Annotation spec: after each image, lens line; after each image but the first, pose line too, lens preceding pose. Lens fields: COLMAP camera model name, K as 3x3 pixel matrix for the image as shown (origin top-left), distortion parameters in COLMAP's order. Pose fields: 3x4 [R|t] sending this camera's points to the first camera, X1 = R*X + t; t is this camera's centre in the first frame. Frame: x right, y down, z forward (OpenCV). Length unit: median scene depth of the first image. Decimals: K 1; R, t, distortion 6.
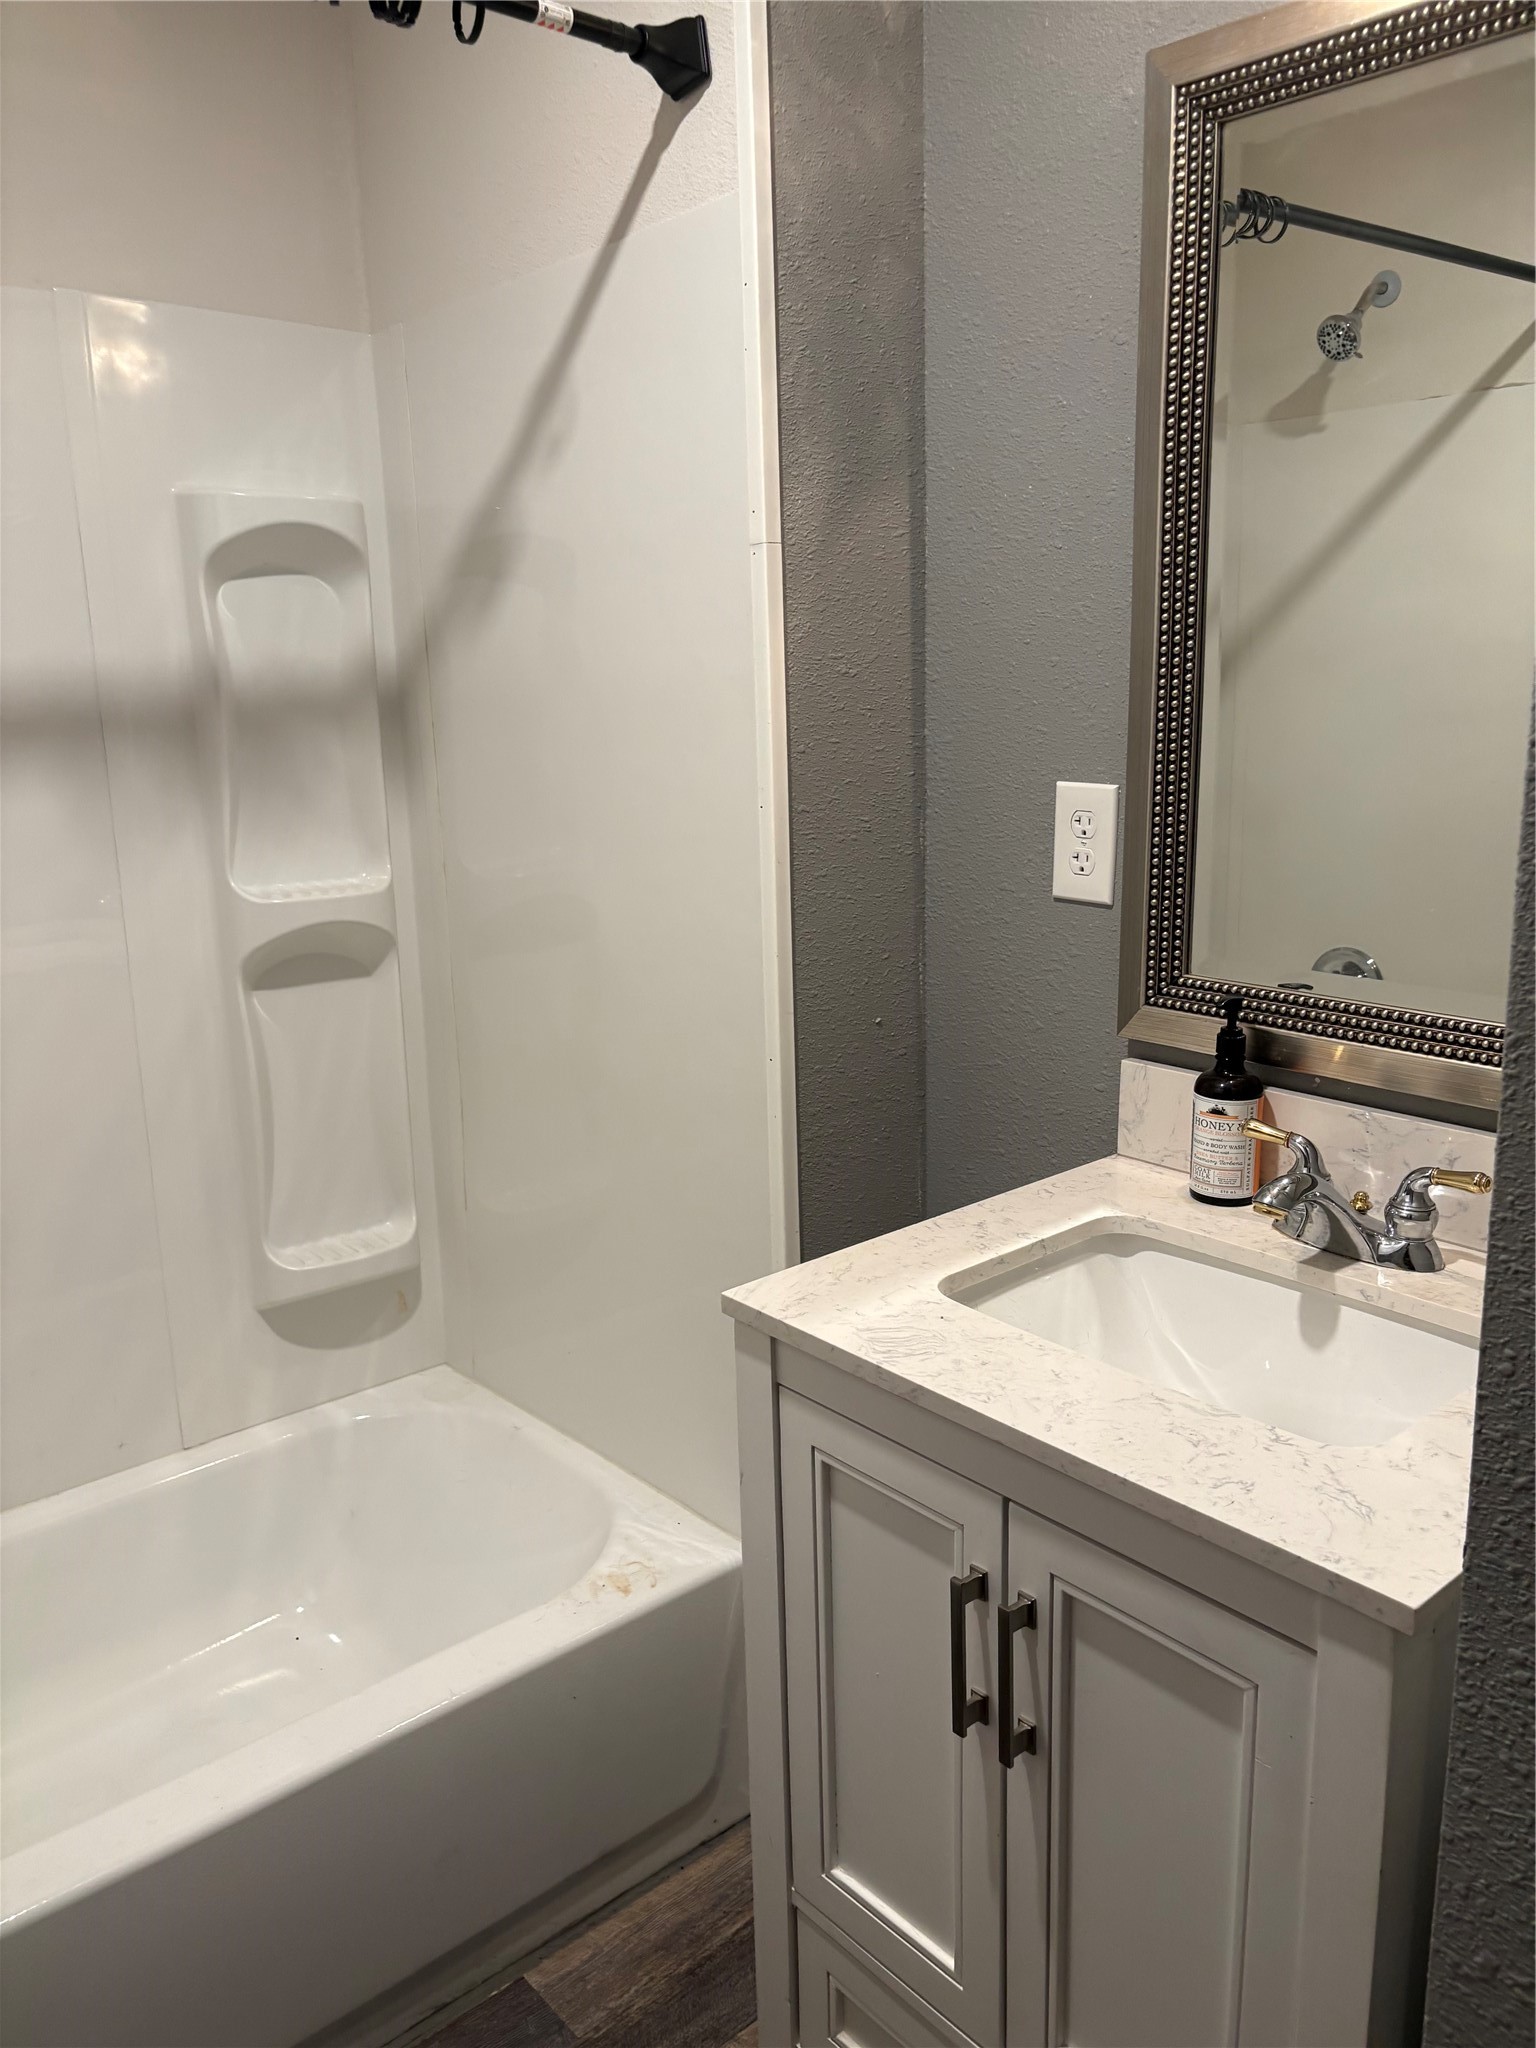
lens RADIAL K [[1542.5, 0, 769.3], [0, 1542.5, 1024.6], [0, 0, 1]] dist [0.000685, -0.015944]
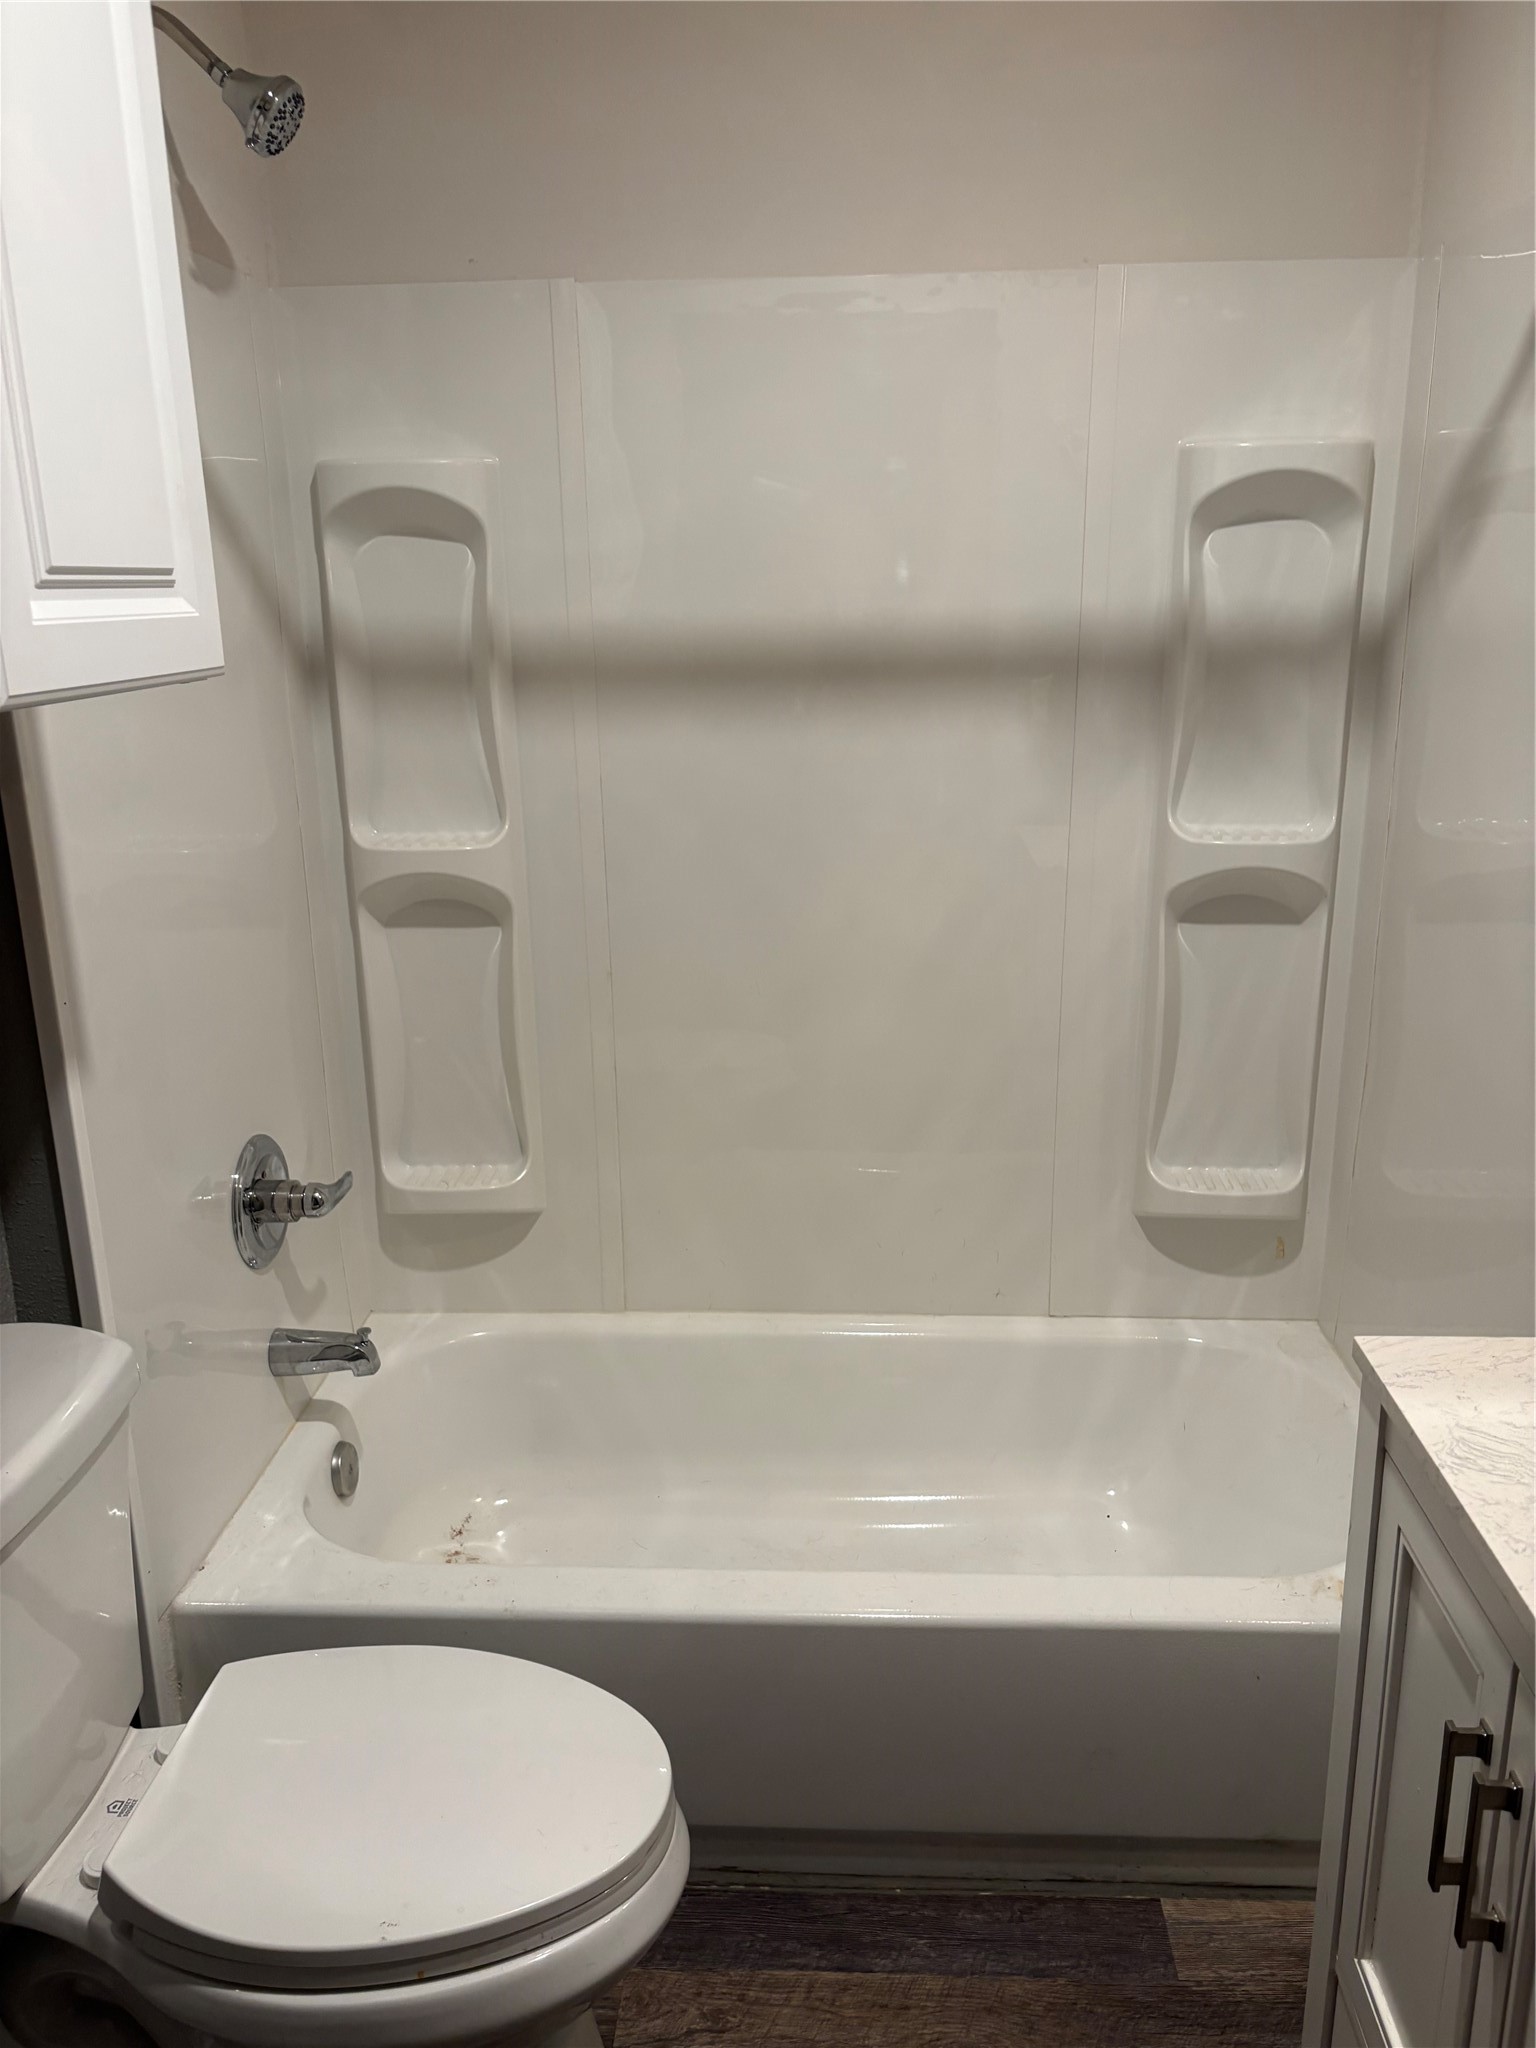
lens RADIAL K [[1542.5, 0, 760.4], [0, 1542.5, 1018.3], [0, 0, 1]] dist [0.000685, -0.015944]
pose [[0.711863, 0.196365, -0.674308, 0.188345], [-0.148195, 0.980498, 0.129081, -0.052224], [0.686505, 0.008041, 0.727081, 0.036448]]
